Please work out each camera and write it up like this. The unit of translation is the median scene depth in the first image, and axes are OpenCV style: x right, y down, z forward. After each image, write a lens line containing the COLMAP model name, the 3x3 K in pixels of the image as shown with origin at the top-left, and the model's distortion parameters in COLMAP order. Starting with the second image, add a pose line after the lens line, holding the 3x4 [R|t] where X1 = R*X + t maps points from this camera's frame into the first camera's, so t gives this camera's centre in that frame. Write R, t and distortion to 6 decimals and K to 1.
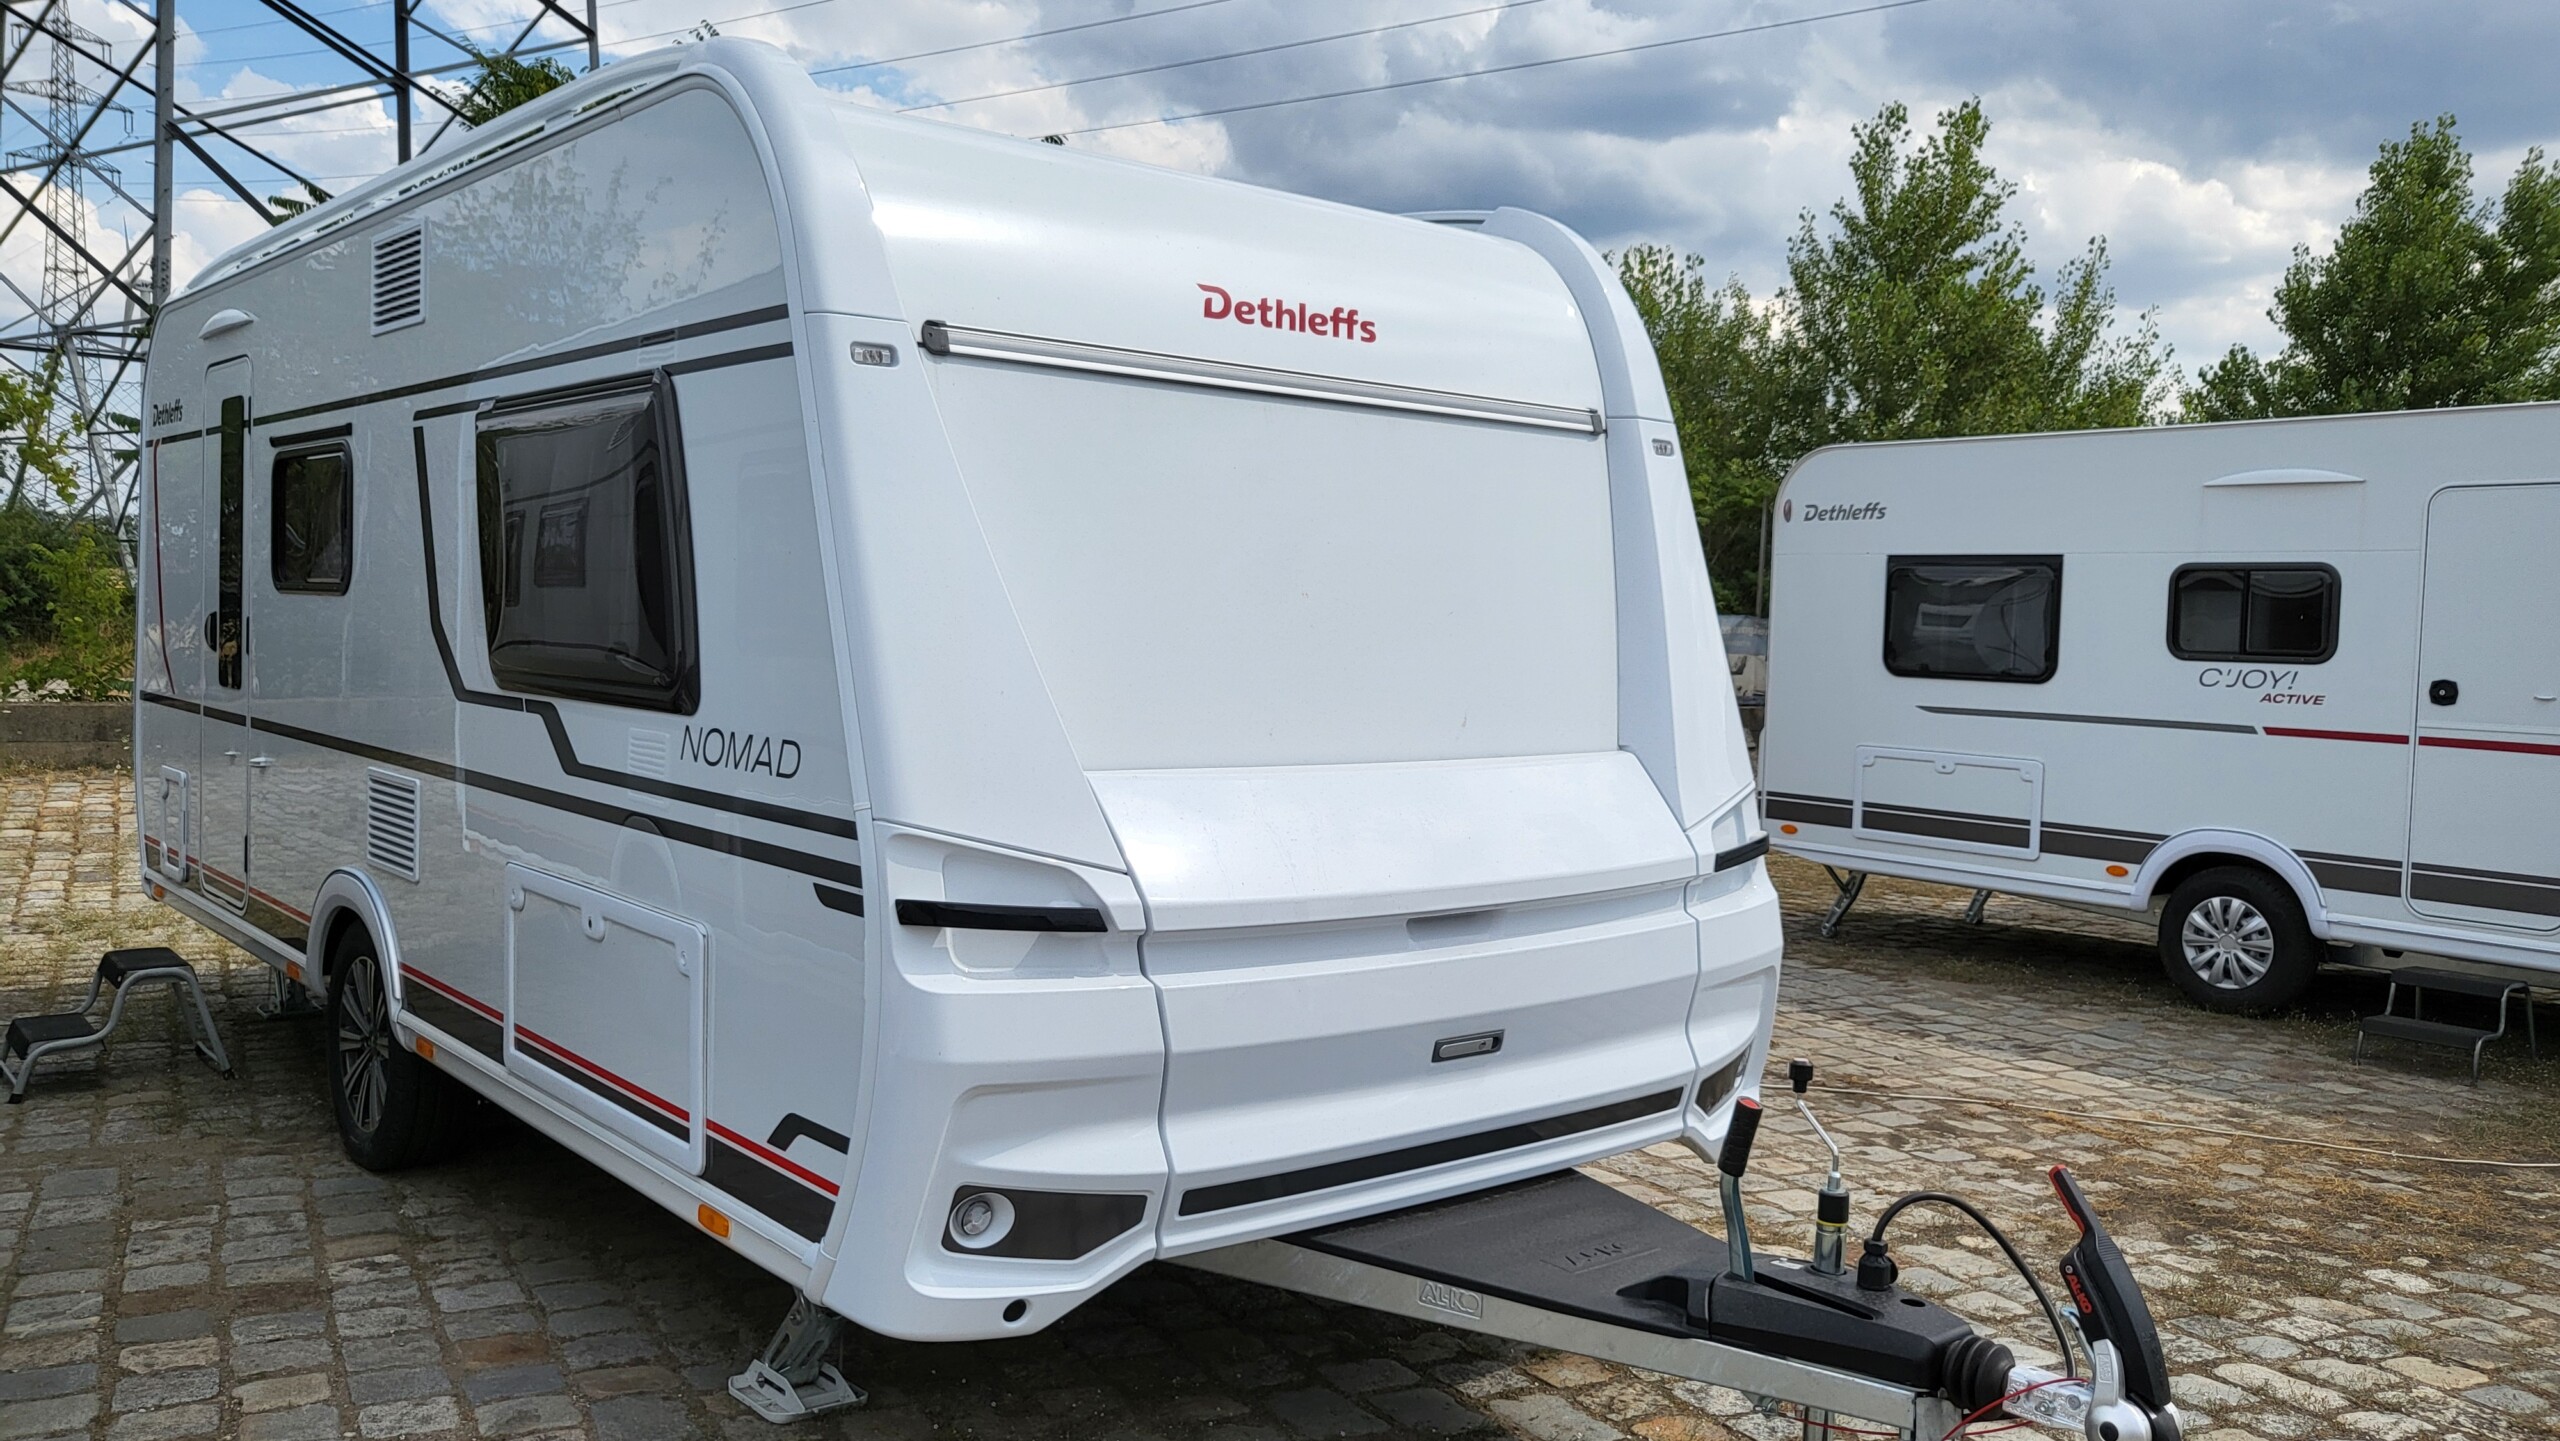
lens RADIAL K [[2030.5, 0, 1314.7], [0, 2030.5, 686.4], [0, 0, 1]] dist [-0.033809, -0.000909]
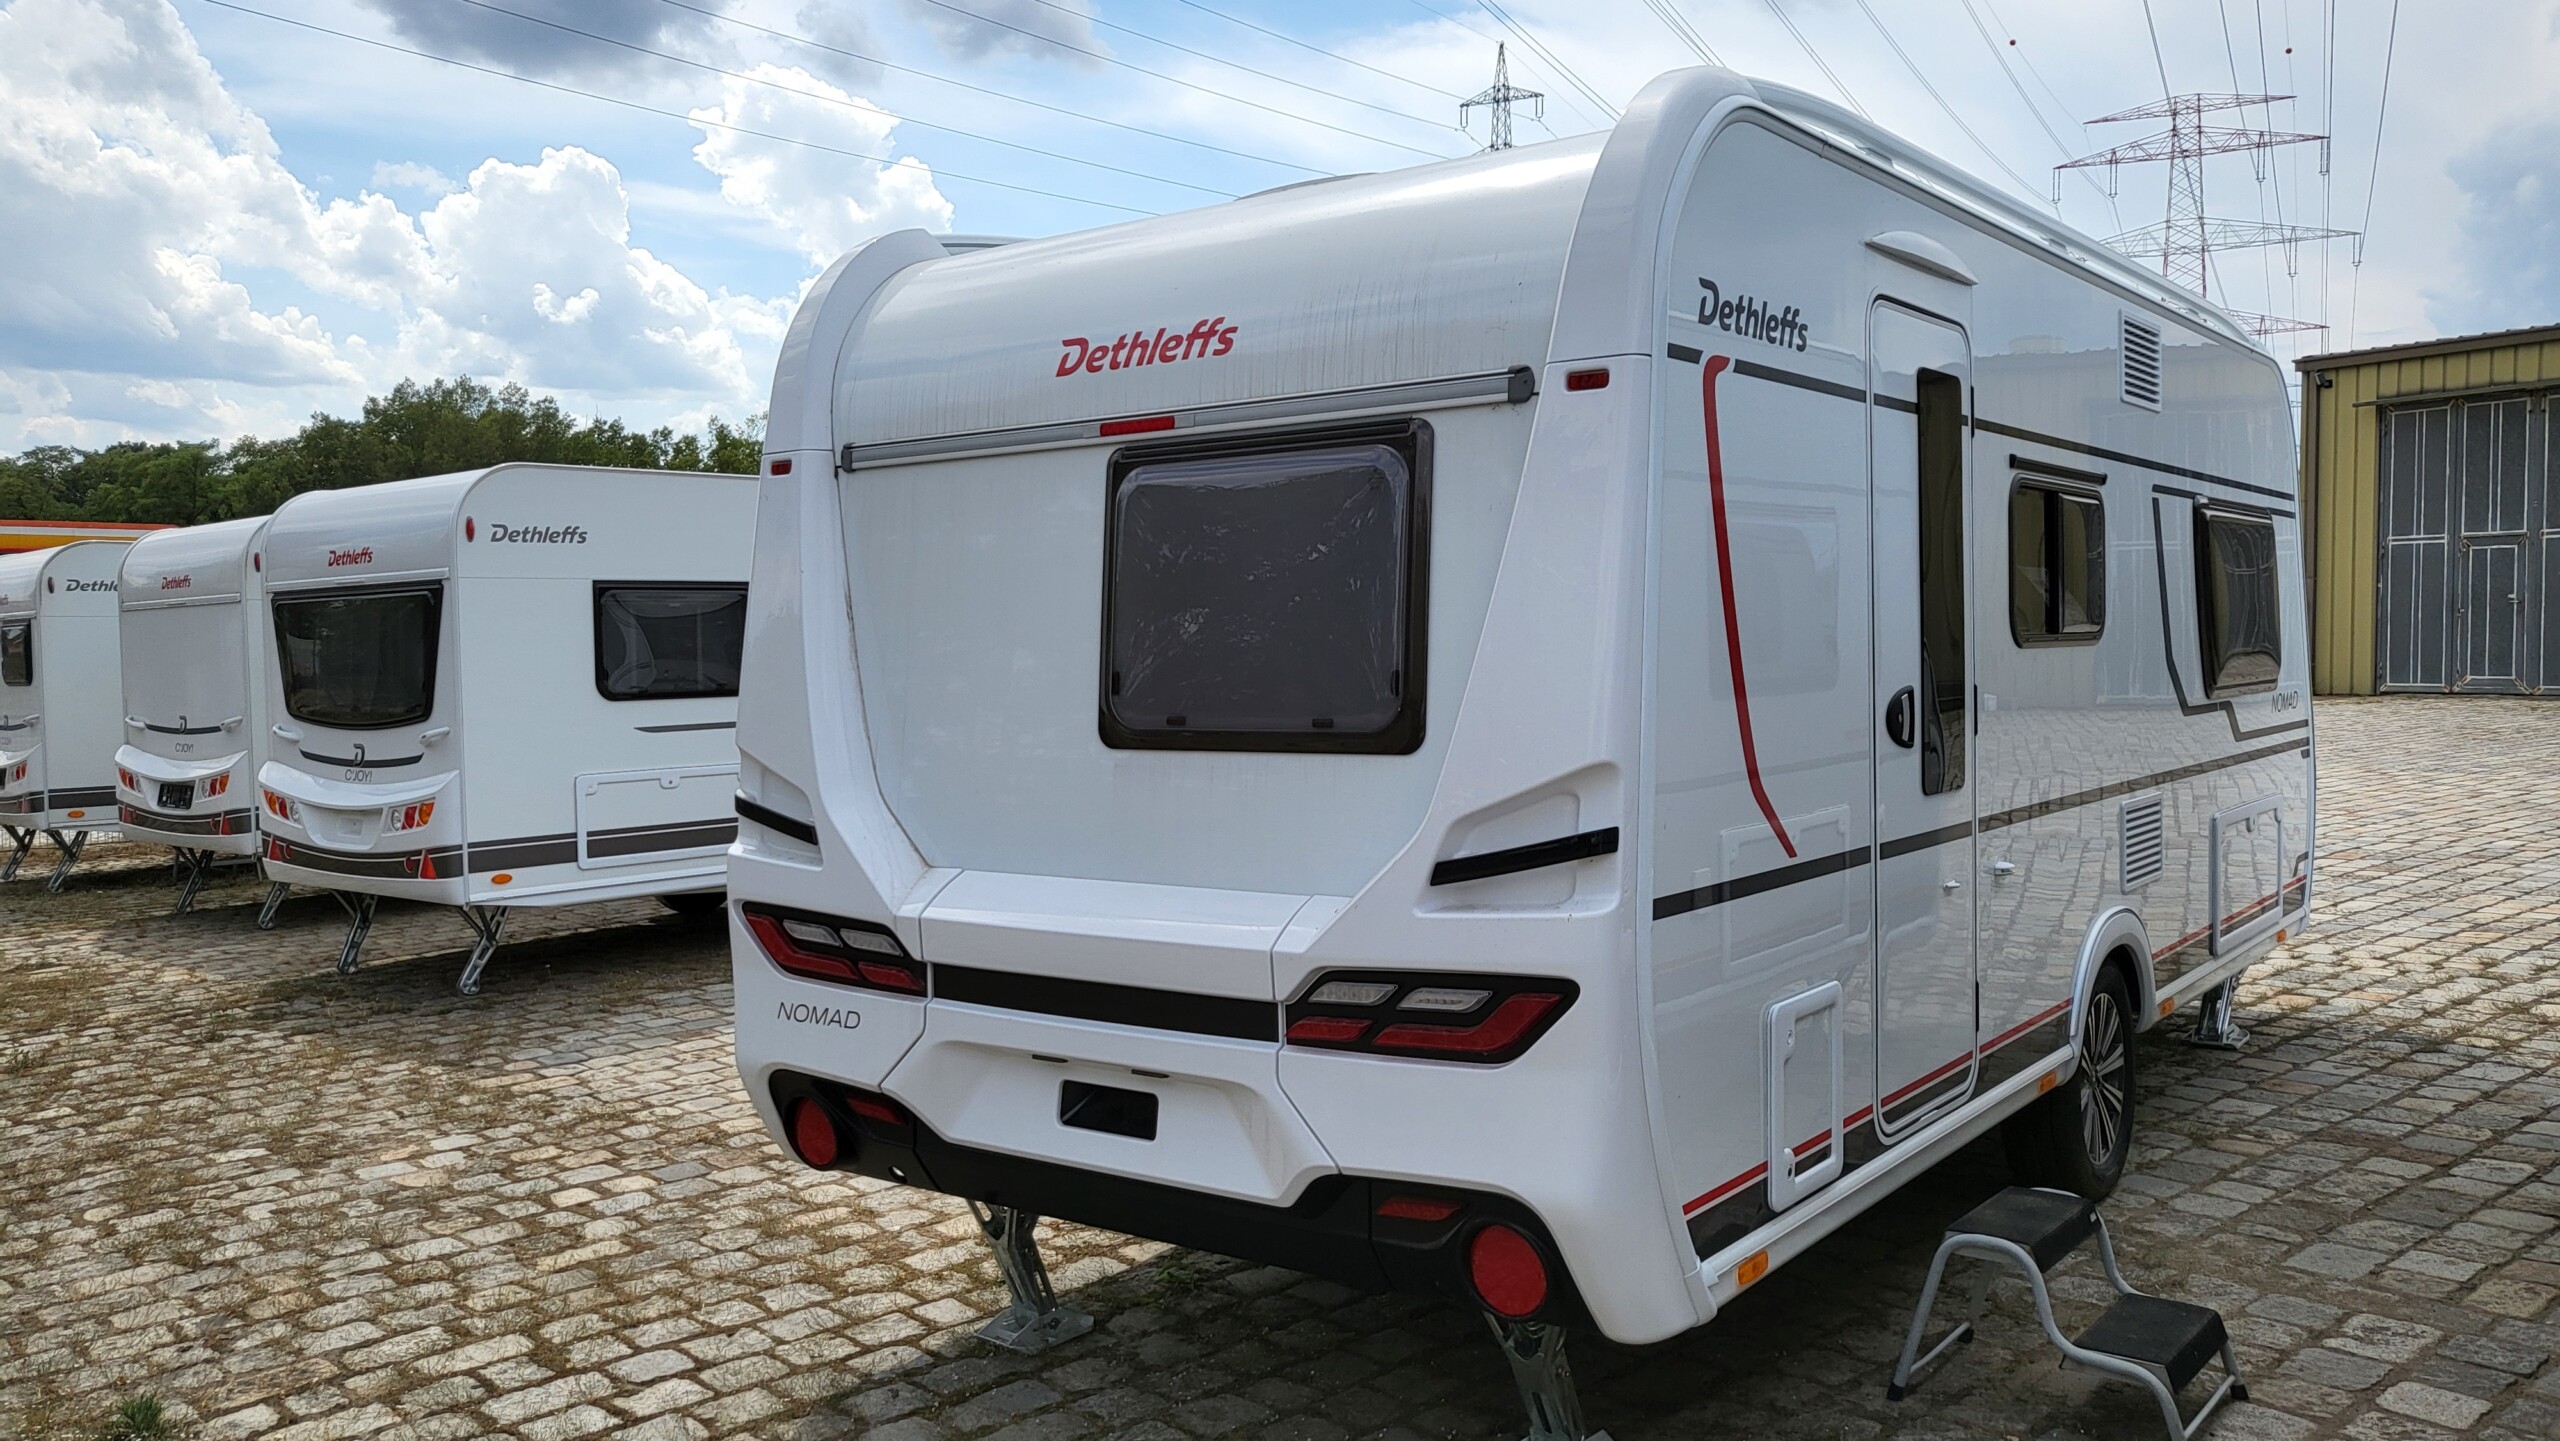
lens RADIAL K [[1988.9, 0, 1280.0], [0, 1988.9, 720.5], [0, 0, 1]] dist [-0.048683, 0.000417]
pose [[-0.206428, -0.069662, 0.975979, -1.191141], [0.048303, 0.995521, 0.081273, -0.095270], [-0.977269, 0.063920, -0.202139, 1.409753]]
